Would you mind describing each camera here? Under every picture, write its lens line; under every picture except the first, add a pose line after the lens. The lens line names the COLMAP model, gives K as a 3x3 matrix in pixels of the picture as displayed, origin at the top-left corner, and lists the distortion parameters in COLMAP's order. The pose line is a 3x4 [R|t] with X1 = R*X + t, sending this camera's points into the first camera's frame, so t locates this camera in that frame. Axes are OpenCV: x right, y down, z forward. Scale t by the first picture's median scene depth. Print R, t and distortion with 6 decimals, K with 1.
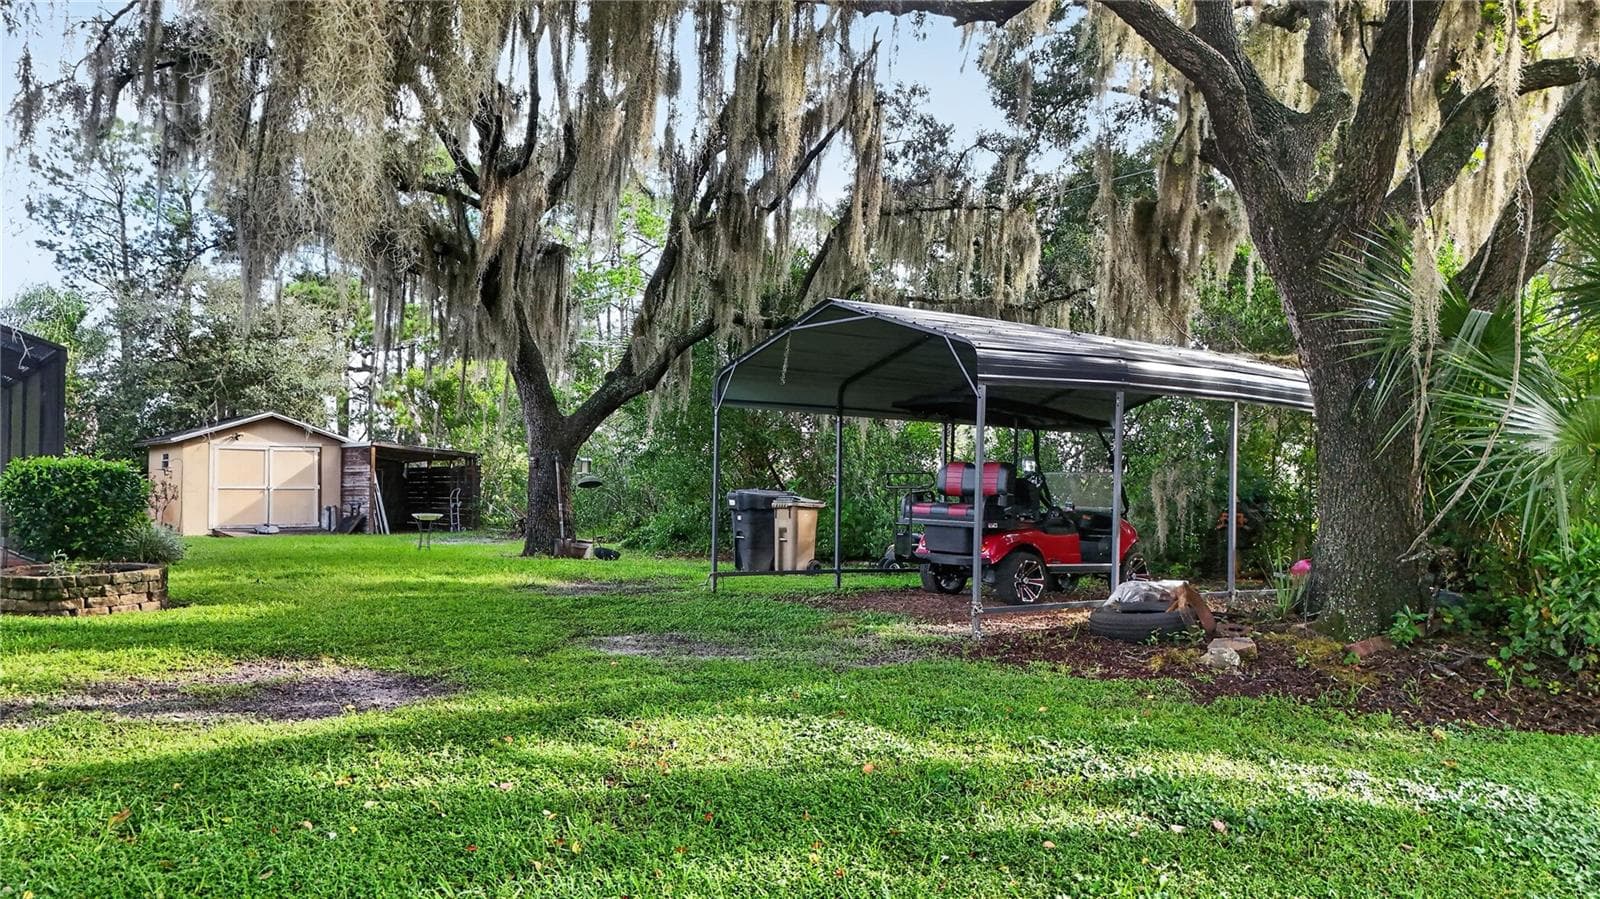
lens RADIAL K [[1188.6, 0, 800.0], [0, 1188.6, 449.5], [0, 0, 1]] dist [0.050805, -0.050852]
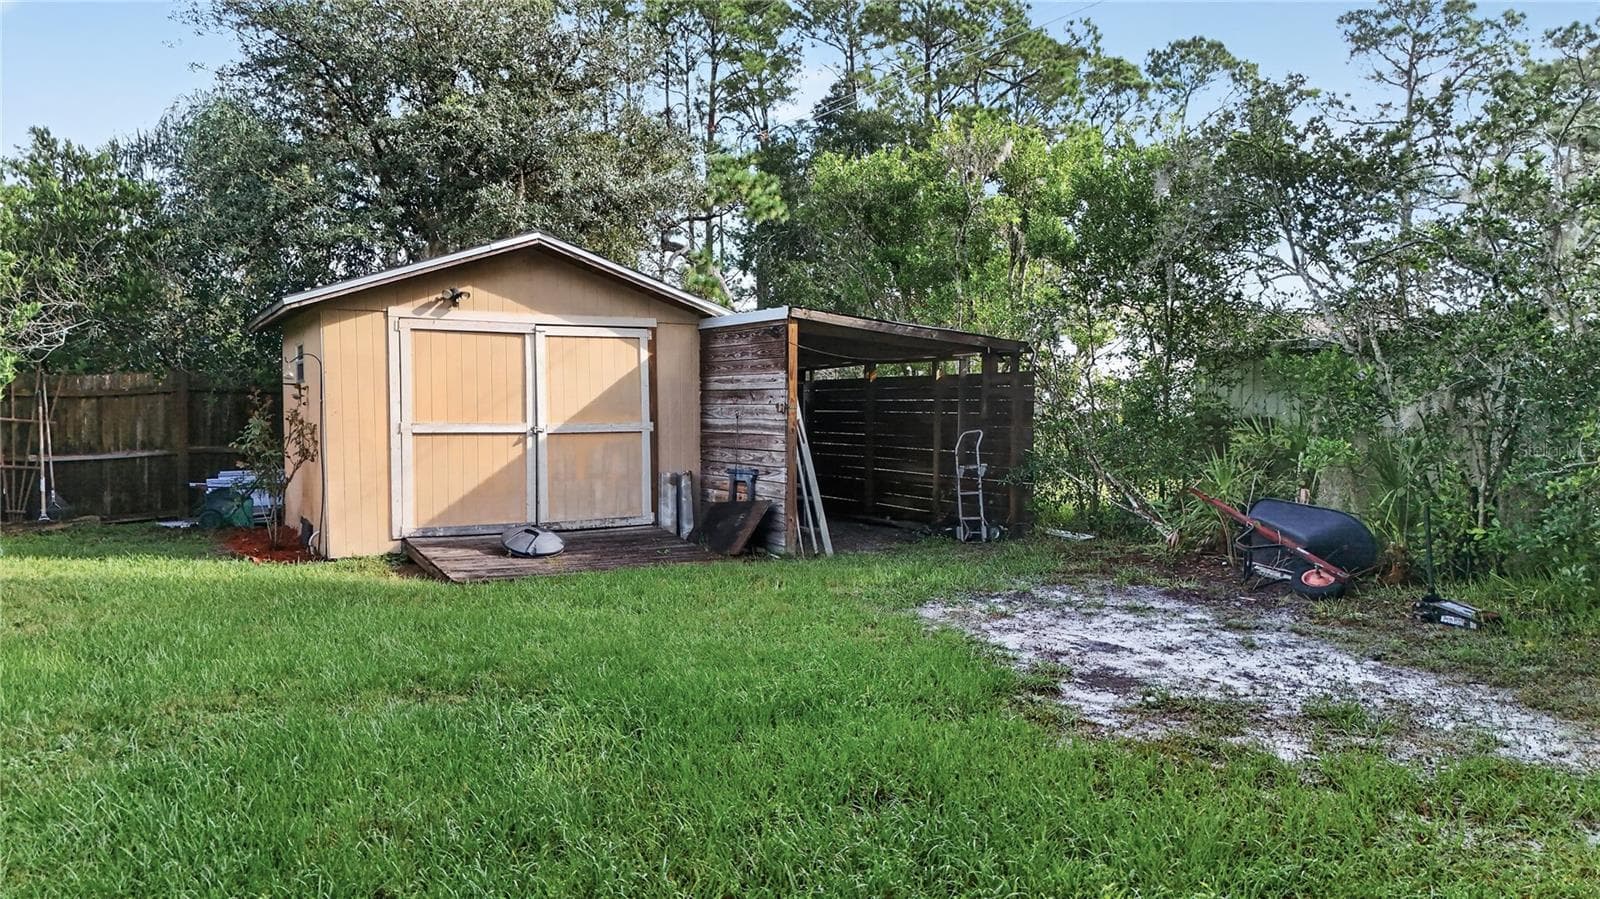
lens RADIAL K [[1188.6, 0, 800.0], [0, 1188.6, 449.5], [0, 0, 1]] dist [0.050805, -0.050852]
pose [[0.976179, 0.005506, -0.216895, -0.266435], [0.009928, 0.997497, 0.070007, 0.011428], [0.216738, -0.070493, 0.973681, 0.620283]]
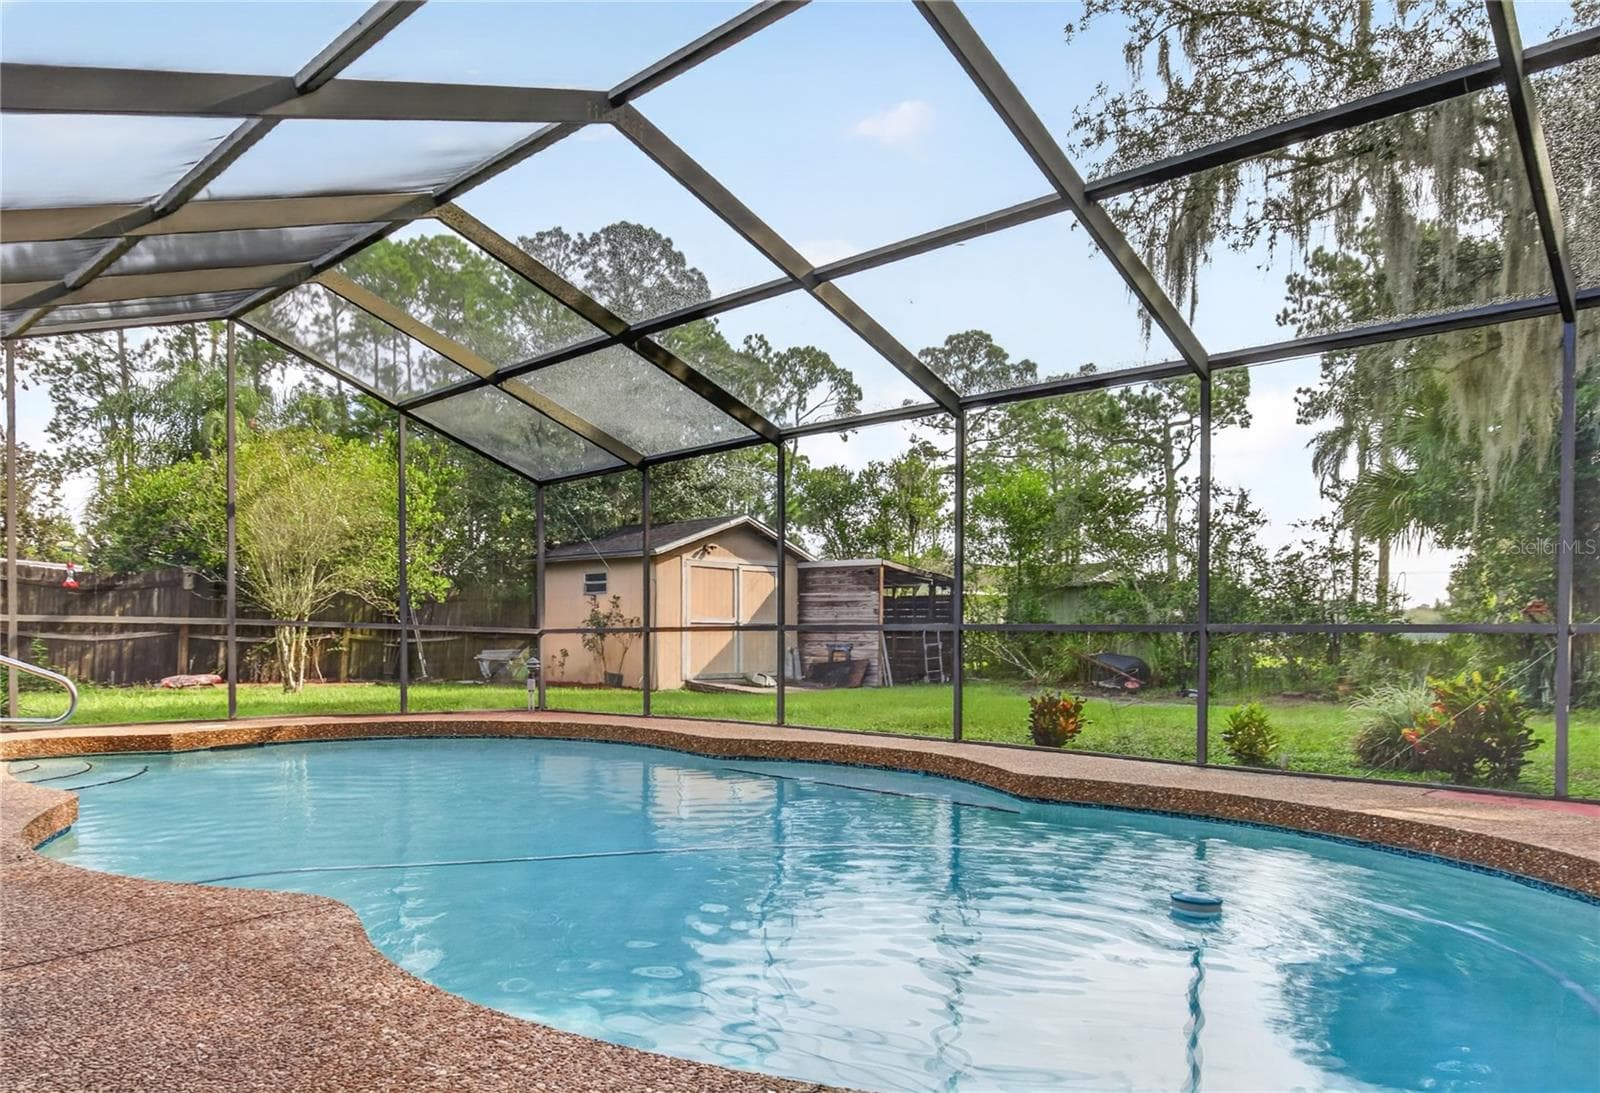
lens RADIAL K [[1076.6, 0, 800.0], [0, 1076.6, 546.5], [0, 0, 1]] dist [-0.001538, -0.000091]
pose [[0.989112, 0.011269, 0.146734, -0.488722], [-0.005092, 0.999088, -0.042401, 0.013394], [-0.147078, 0.041193, 0.988267, 0.344612]]
